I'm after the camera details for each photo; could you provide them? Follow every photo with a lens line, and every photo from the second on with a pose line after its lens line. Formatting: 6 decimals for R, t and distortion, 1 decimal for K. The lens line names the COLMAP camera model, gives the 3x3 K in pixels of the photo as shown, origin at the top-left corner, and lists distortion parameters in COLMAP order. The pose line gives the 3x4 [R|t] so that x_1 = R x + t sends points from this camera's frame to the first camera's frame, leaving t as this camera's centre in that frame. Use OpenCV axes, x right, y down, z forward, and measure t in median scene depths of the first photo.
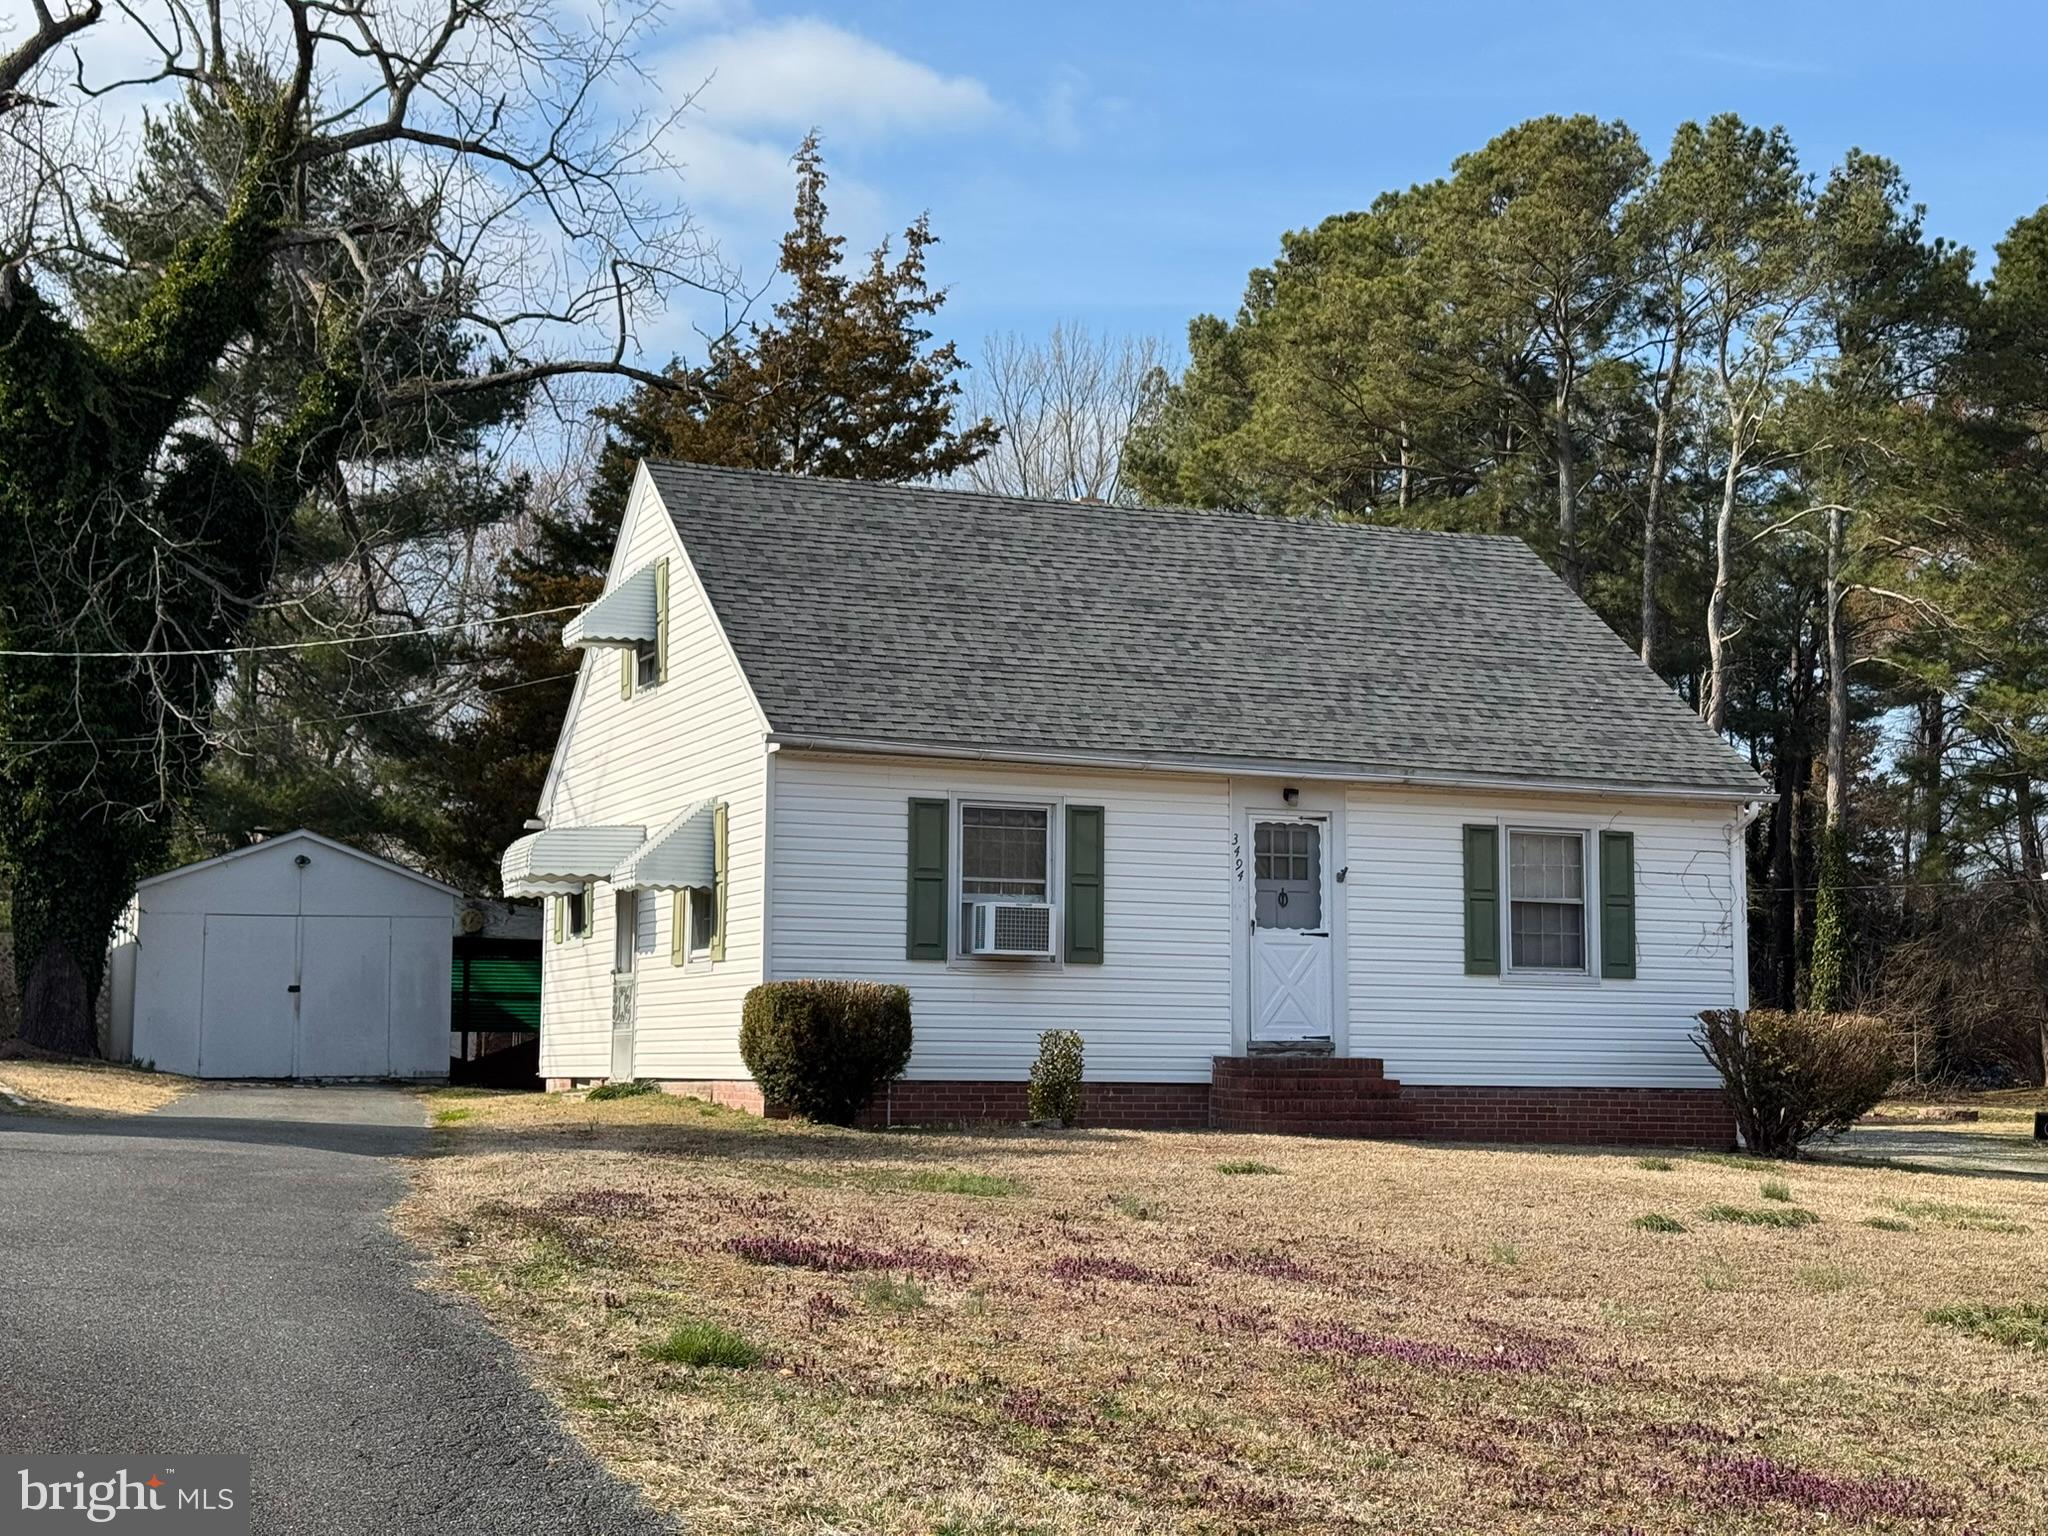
lens RADIAL K [[2841.1, 0, 1024.0], [0, 2841.1, 768.0], [0, 0, 1]] dist [-0.033717, 0.478473]
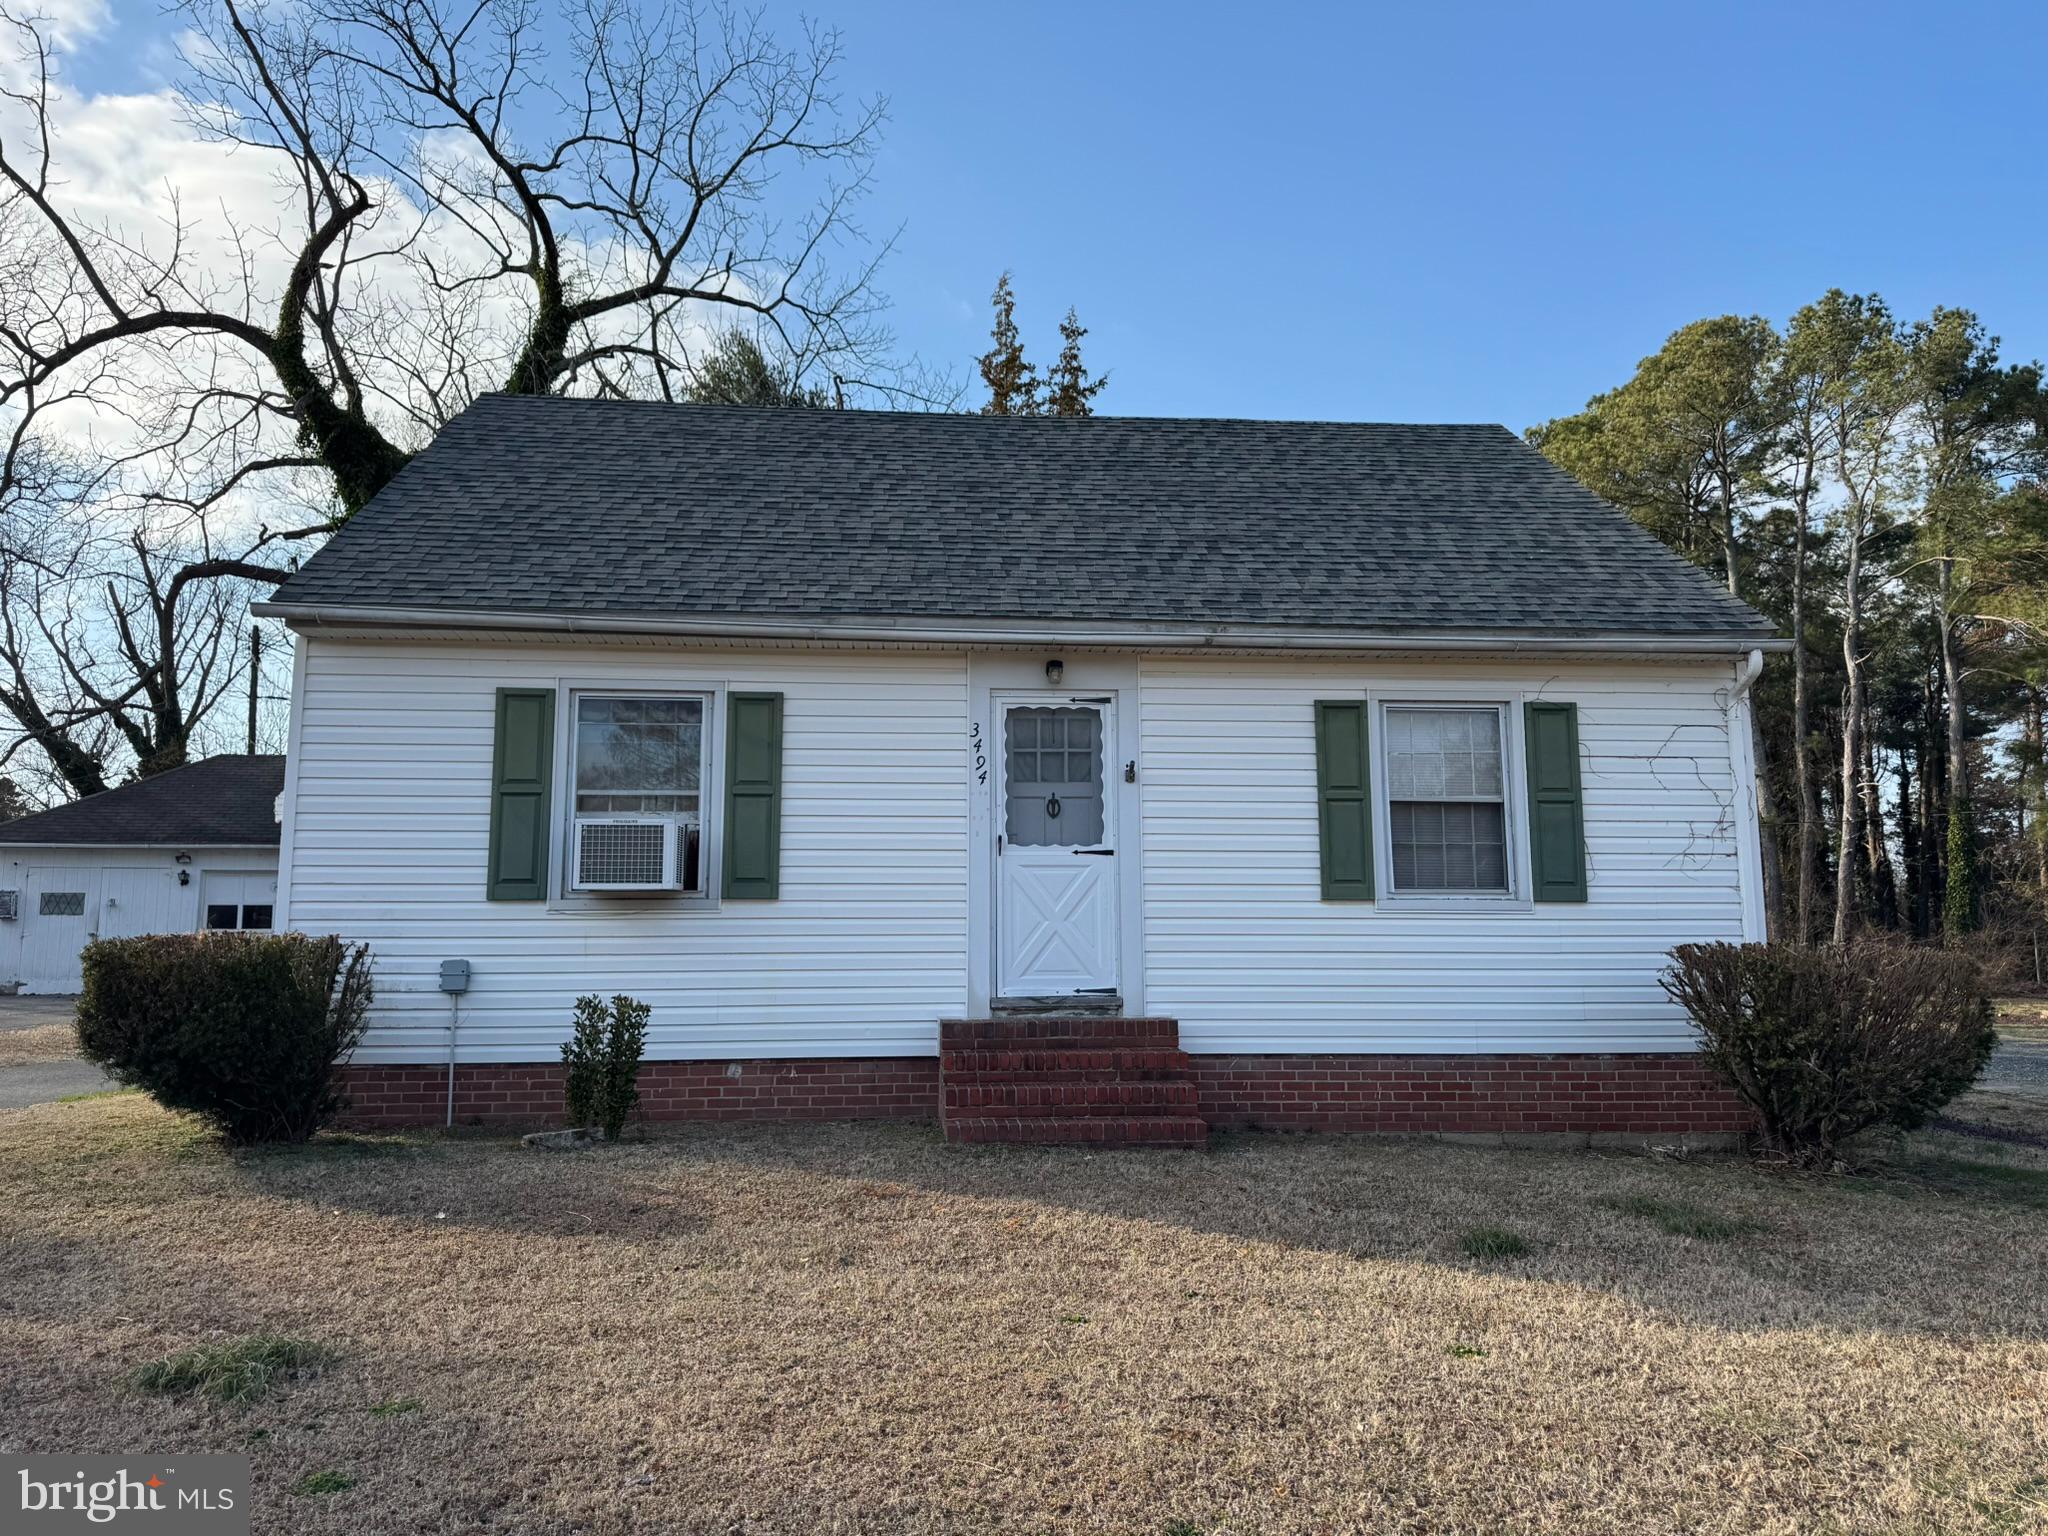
lens RADIAL K [[1417.6, 0, 1024.0], [0, 1417.6, 768.0], [0, 0, 1]] dist [0.048275, -0.052950]
pose [[0.952538, -0.053438, -0.299693, 0.192806], [0.043870, 0.998293, -0.038568, 0.048646], [0.301243, 0.023590, 0.953256, 0.618989]]
